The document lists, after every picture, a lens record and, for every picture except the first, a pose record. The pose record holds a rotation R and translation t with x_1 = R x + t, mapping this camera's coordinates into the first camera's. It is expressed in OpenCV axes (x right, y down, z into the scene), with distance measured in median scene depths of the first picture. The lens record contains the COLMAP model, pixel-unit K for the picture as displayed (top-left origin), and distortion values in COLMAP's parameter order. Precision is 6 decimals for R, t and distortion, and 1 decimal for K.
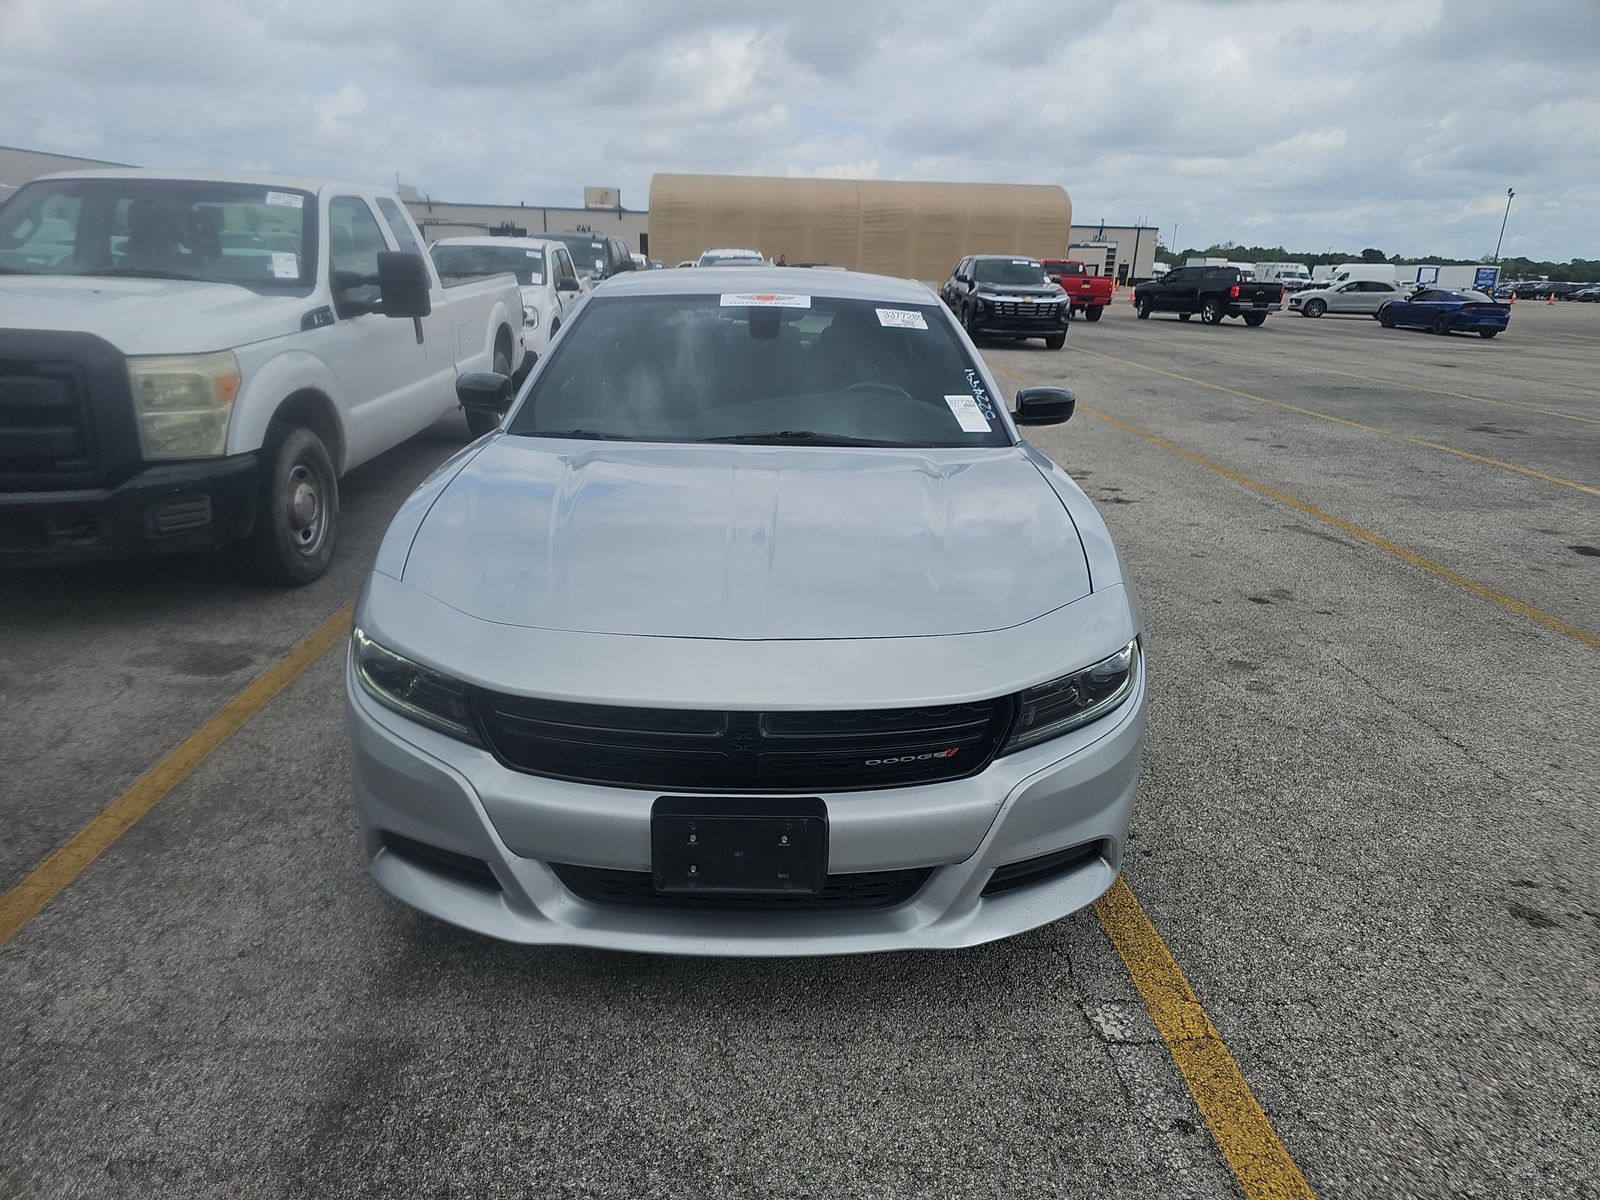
lens RADIAL K [[1059.5, 0, 800.5], [0, 1059.5, 603.3], [0, 0, 1]] dist [0.031742, -0.020177]
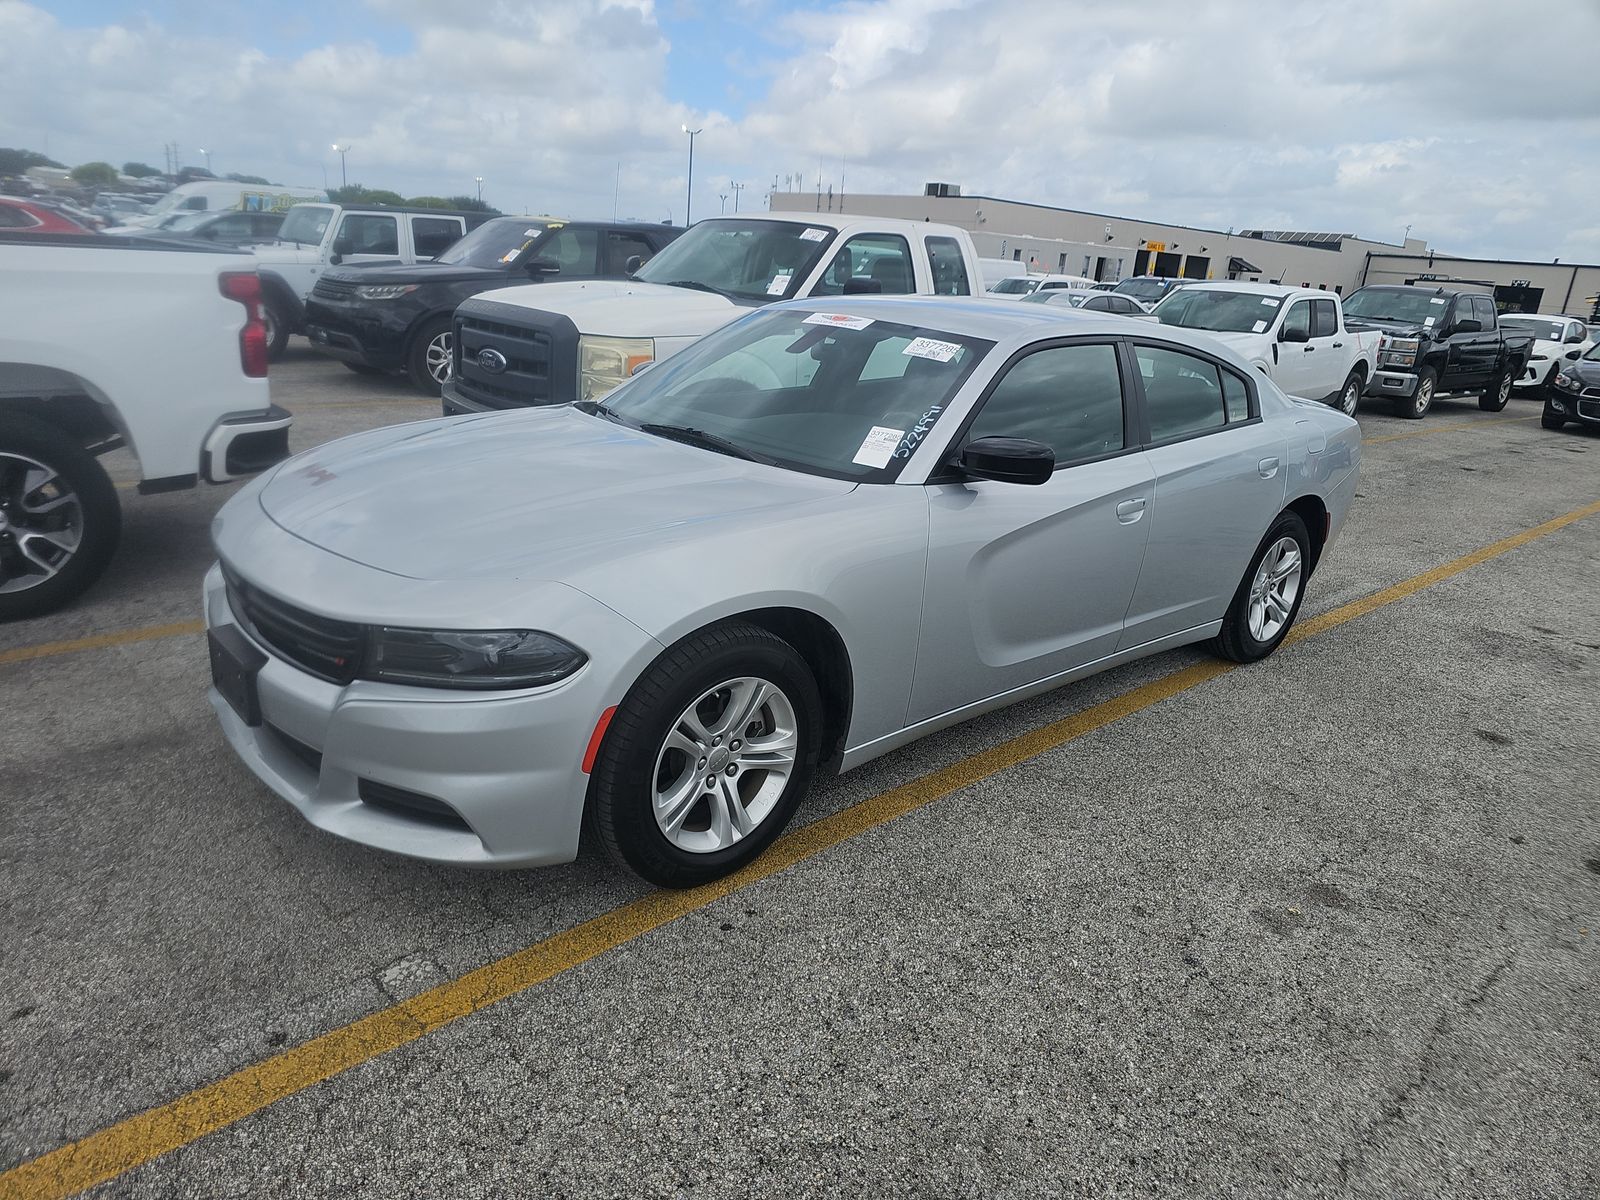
lens RADIAL K [[1059.5, 0, 802.0], [0, 1059.5, 607.8], [0, 0, 1]] dist [0.031742, -0.020177]
pose [[0.651823, 0.253811, -0.714637, 0.141994], [-0.282327, 0.955811, 0.081955, -0.017015], [0.703859, 0.148342, 0.694677, 0.058189]]
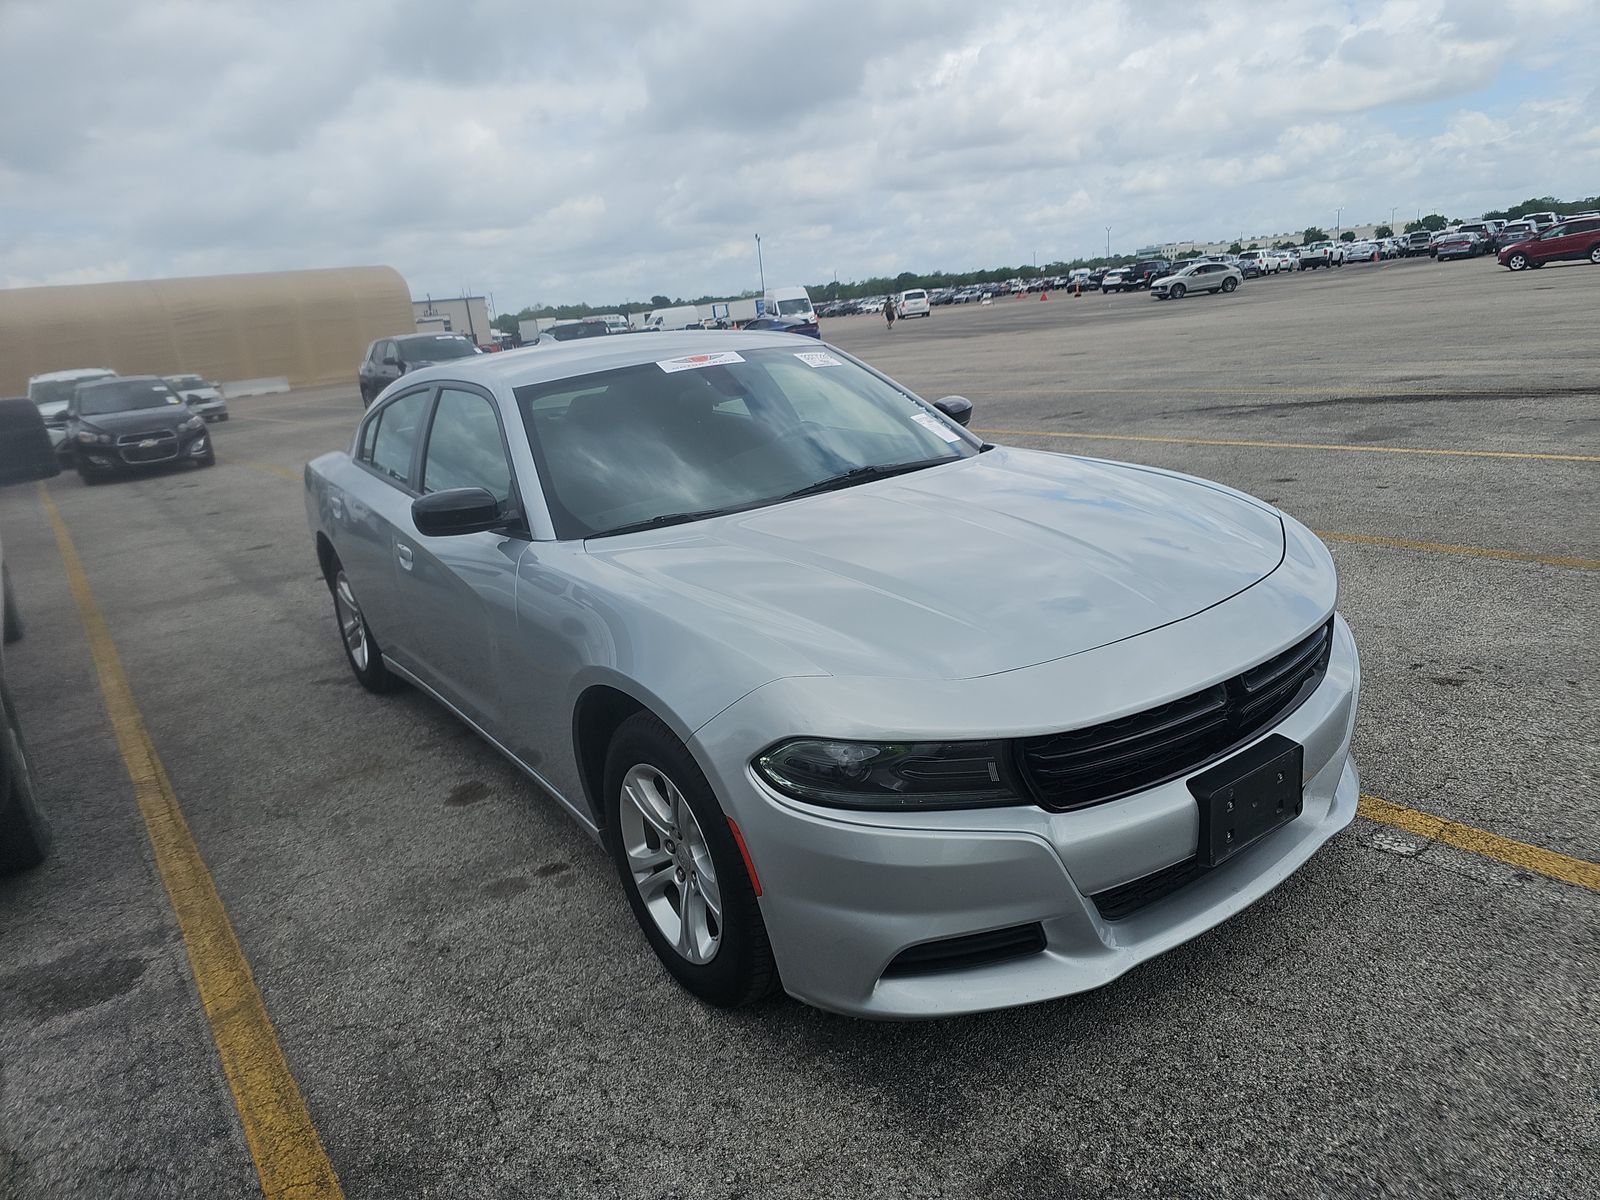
lens RADIAL K [[1059.5, 0, 805.0], [0, 1059.5, 593.7], [0, 0, 1]] dist [0.031742, -0.020177]
pose [[0.812655, -0.261202, 0.520928, -0.098422], [0.296428, 0.954915, 0.016380, -0.012804], [-0.501720, 0.141107, 0.853443, 0.028656]]
